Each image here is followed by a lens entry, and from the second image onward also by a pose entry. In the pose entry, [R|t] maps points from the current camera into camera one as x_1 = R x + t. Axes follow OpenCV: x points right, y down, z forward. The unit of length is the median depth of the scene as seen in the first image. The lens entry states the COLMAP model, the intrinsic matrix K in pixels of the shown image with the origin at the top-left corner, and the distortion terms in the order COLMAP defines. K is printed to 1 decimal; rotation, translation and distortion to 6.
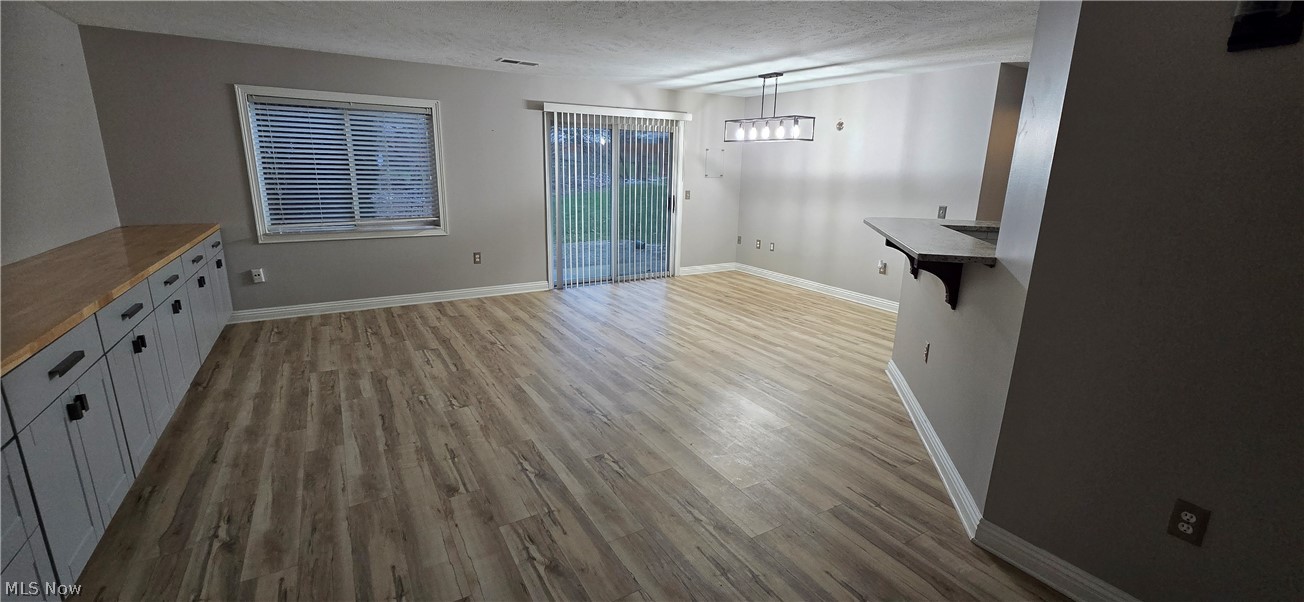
lens RADIAL K [[530.5, 0, 656.5], [0, 530.5, 289.5], [0, 0, 1]] dist [-0.002460, 0.000045]
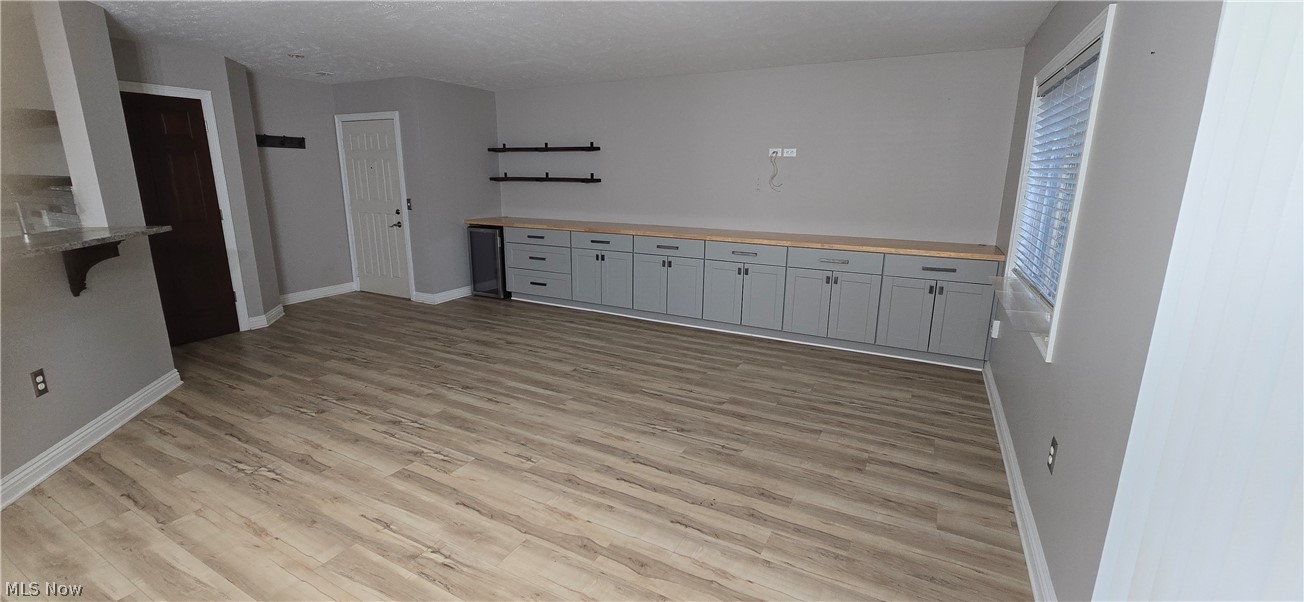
lens RADIAL K [[530.5, 0, 655.2], [0, 530.5, 293.8], [0, 0, 1]] dist [-0.002460, 0.000045]
pose [[-0.862113, 0.086622, -0.499257, 0.055102], [-0.138460, 0.907513, 0.396547, -0.334700], [0.487432, 0.410995, -0.770385, 1.448921]]
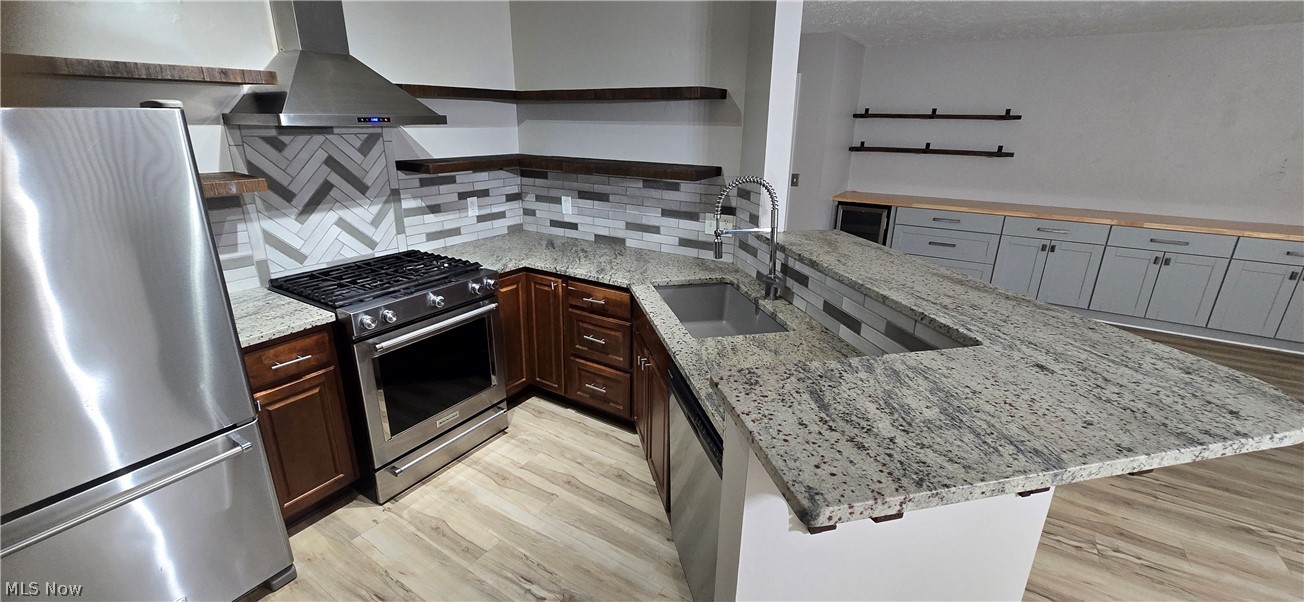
lens RADIAL K [[530.5, 0, 651.9], [0, 530.5, 291.1], [0, 0, 1]] dist [-0.002460, 0.000045]
pose [[-0.901184, 0.101738, -0.421327, 0.716522], [-0.128403, 0.865764, 0.483699, -0.244616], [0.413981, 0.490001, -0.767150, 0.937688]]
